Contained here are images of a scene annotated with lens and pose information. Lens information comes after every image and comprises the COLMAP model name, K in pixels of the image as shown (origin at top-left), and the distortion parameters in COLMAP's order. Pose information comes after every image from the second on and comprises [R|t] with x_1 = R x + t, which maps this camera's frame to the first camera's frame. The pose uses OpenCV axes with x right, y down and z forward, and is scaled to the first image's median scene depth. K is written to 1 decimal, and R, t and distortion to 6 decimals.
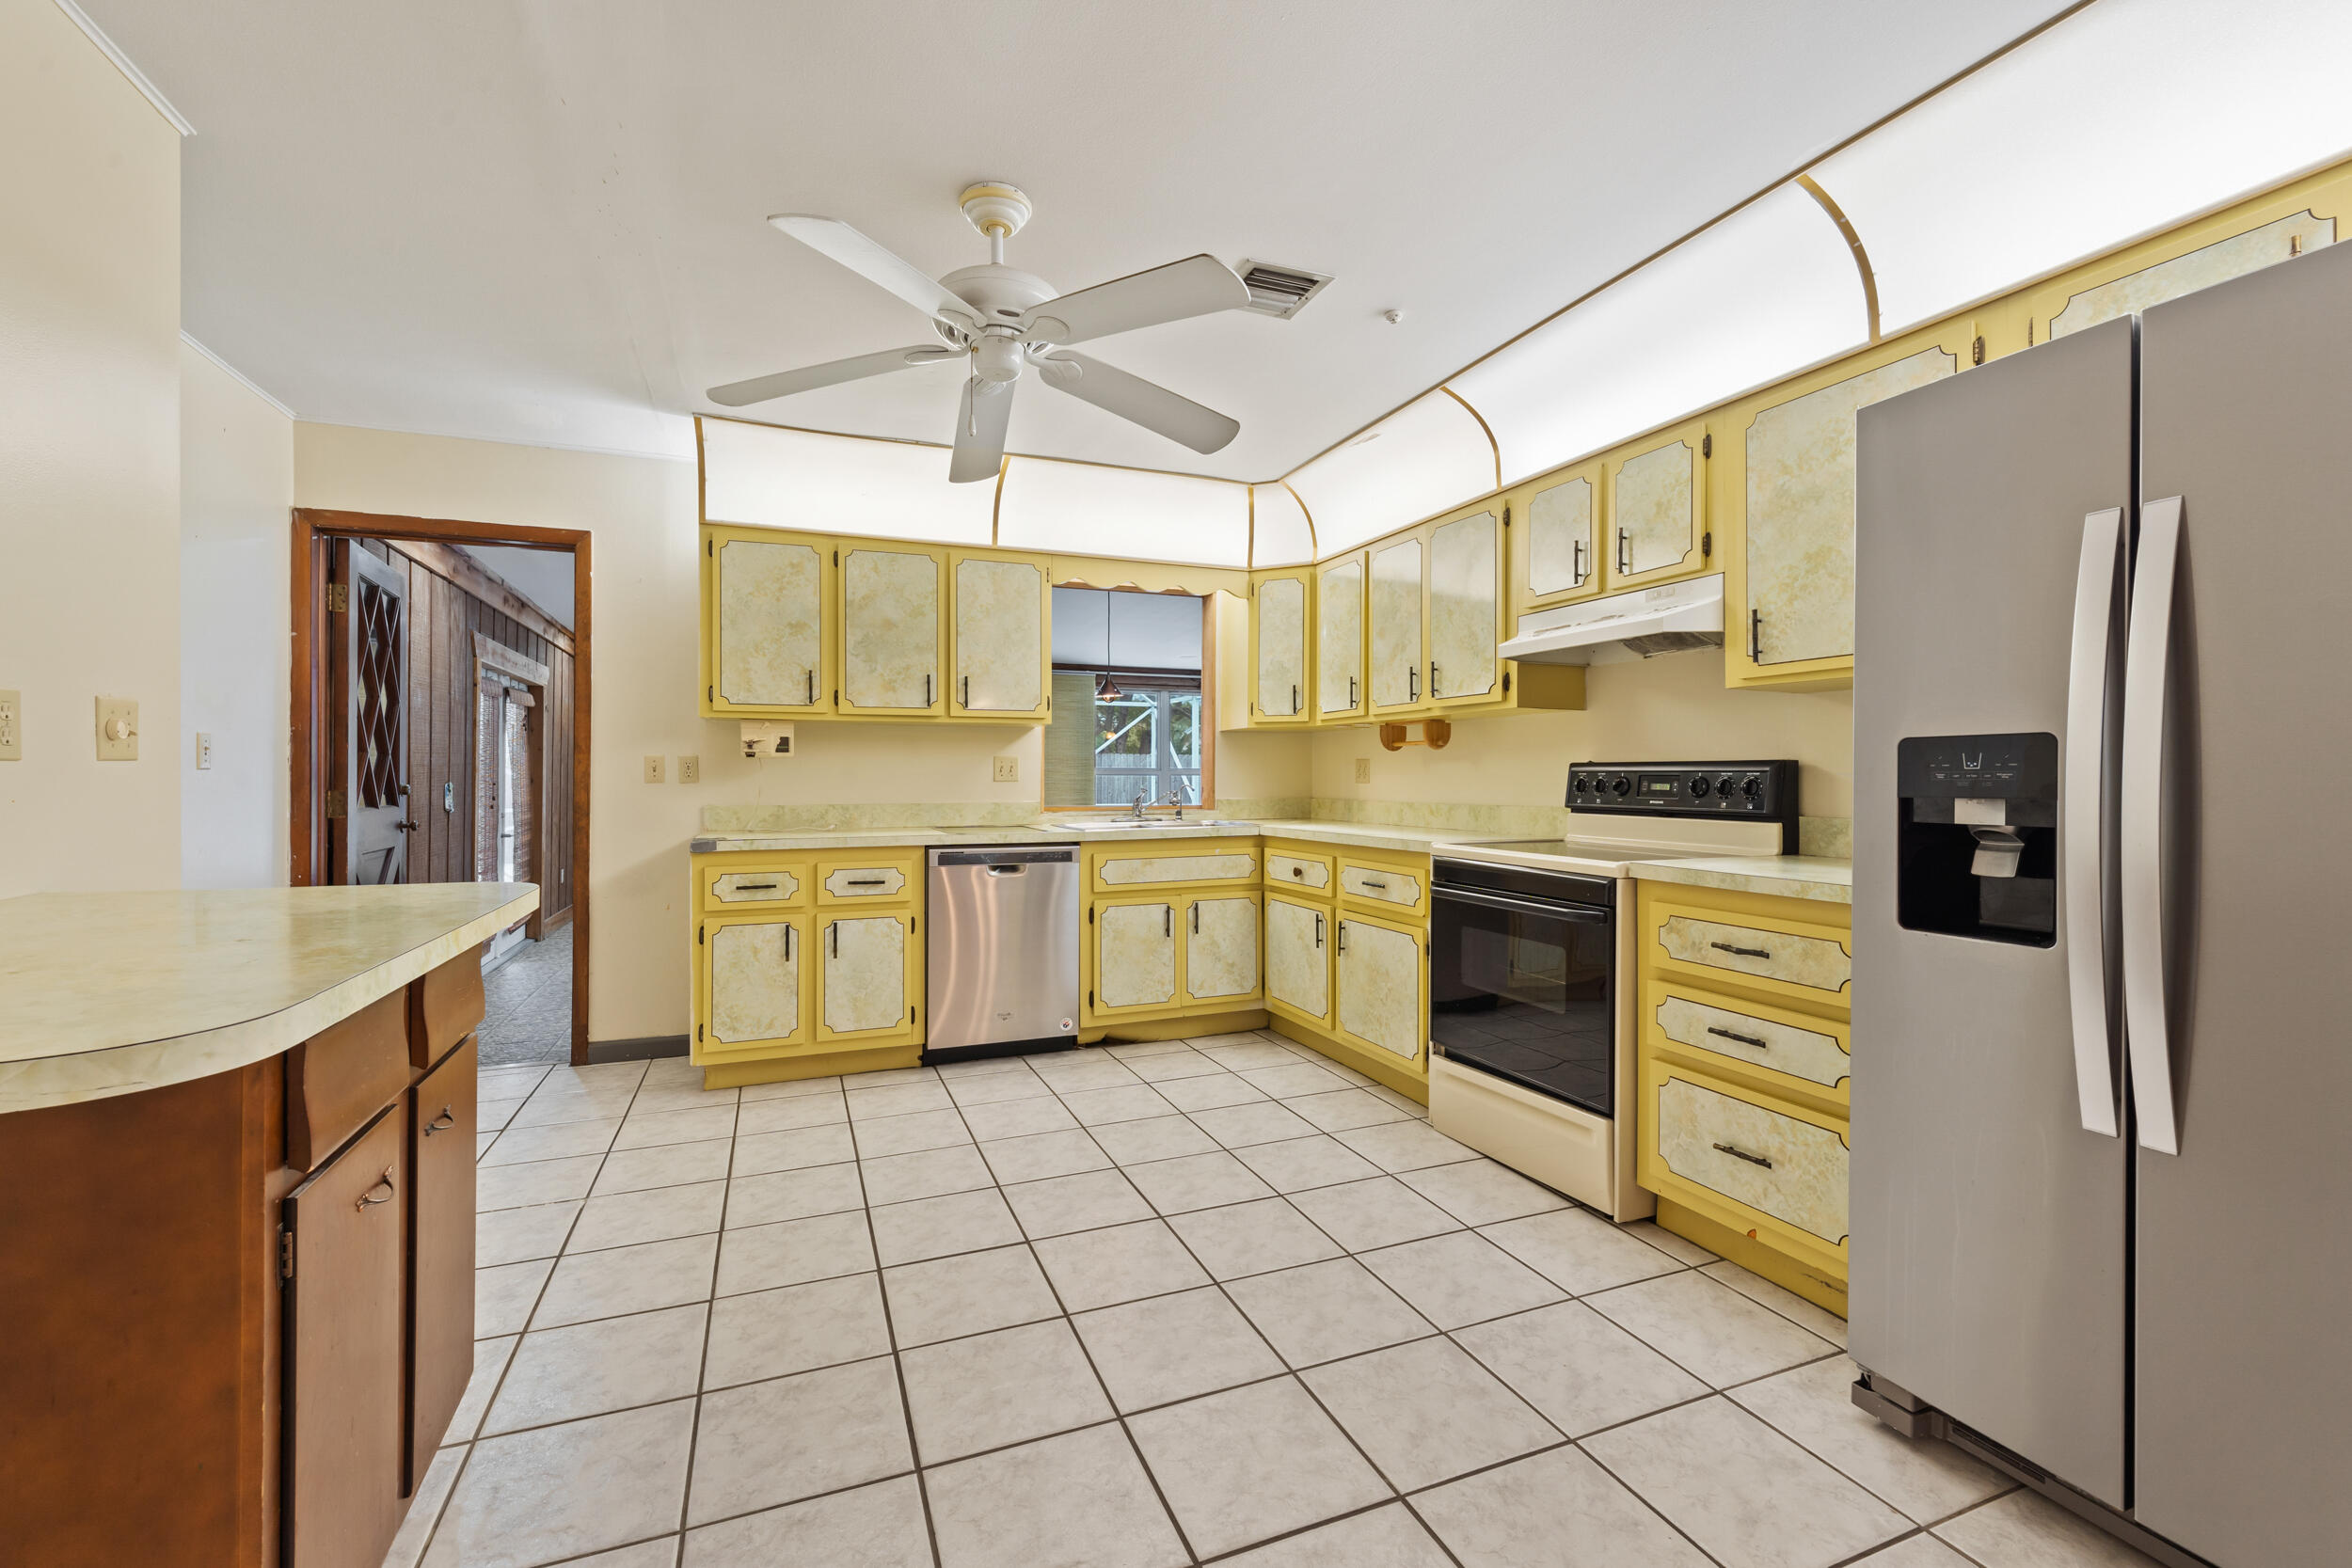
lens RADIAL K [[964.0, 0, 1173.6], [0, 964.0, 775.2], [0, 0, 1]] dist [0.000957, -0.000687]
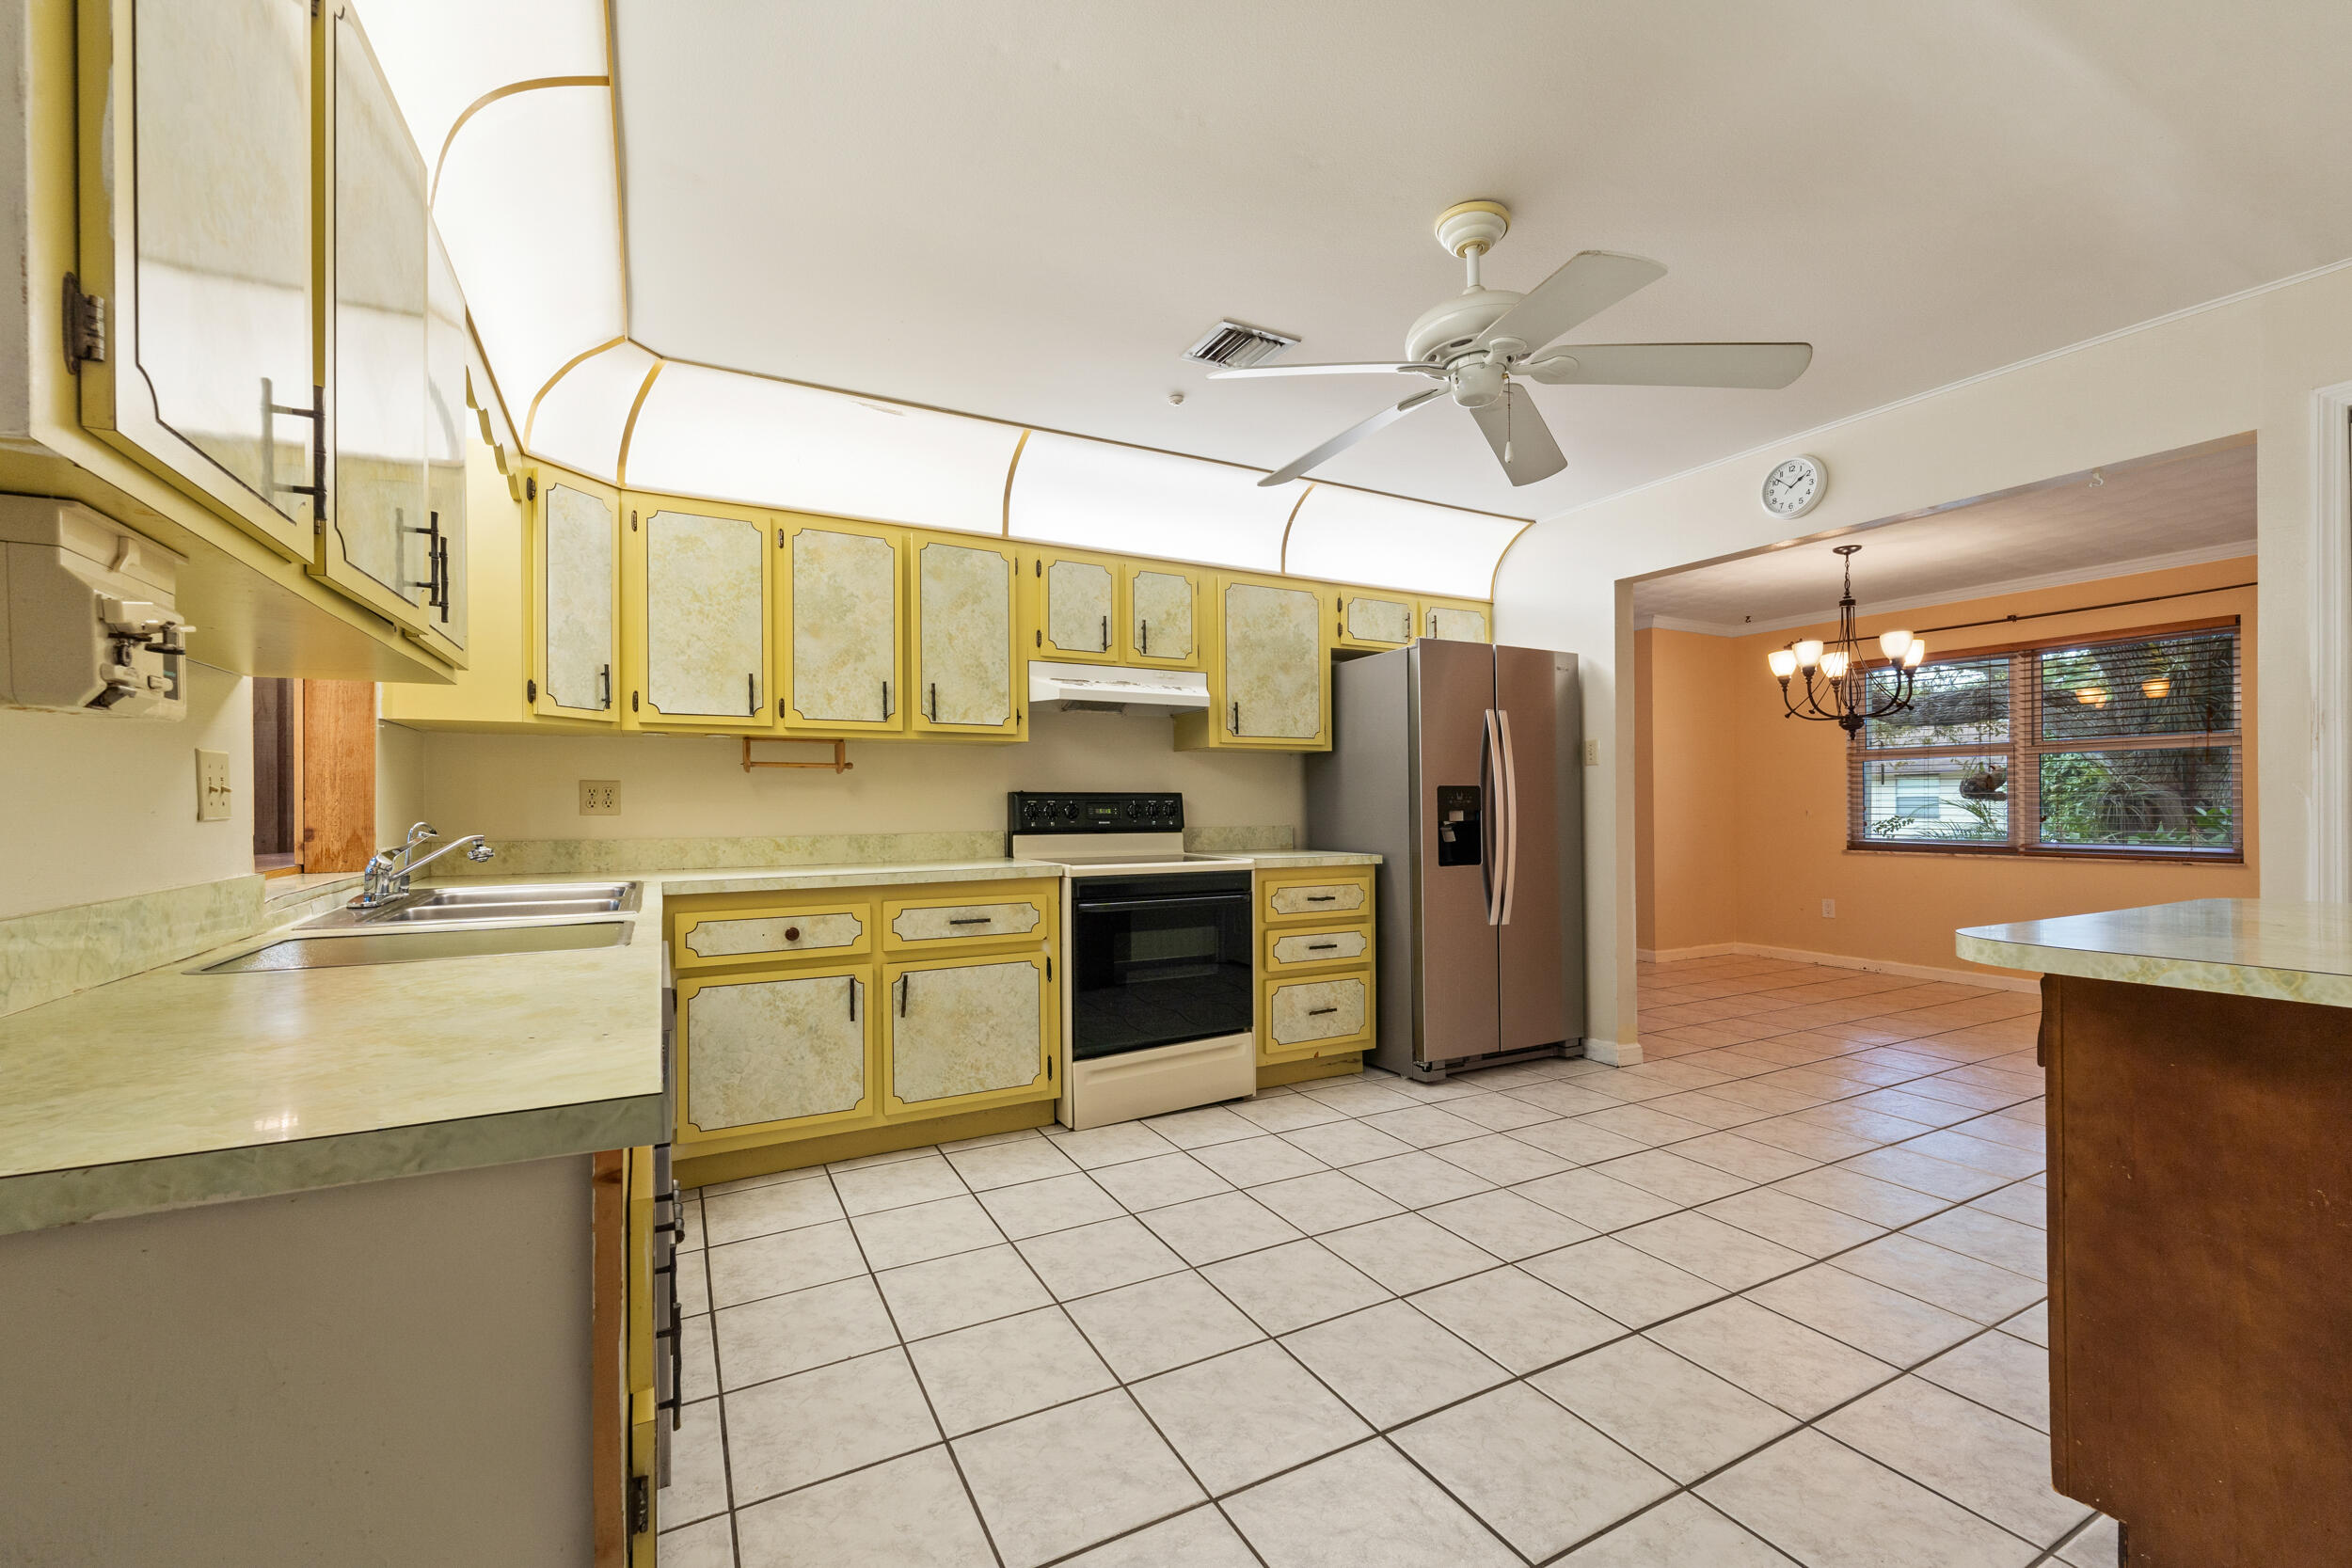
lens RADIAL K [[964.0, 0, 1171.3], [0, 964.0, 800.9], [0, 0, 1]] dist [0.000957, -0.000687]
pose [[-0.095905, 0.000307, 0.995390, -0.778460], [0.002040, 0.999998, -0.000112, -0.001470], [-0.995388, 0.002020, -0.095905, 0.955053]]
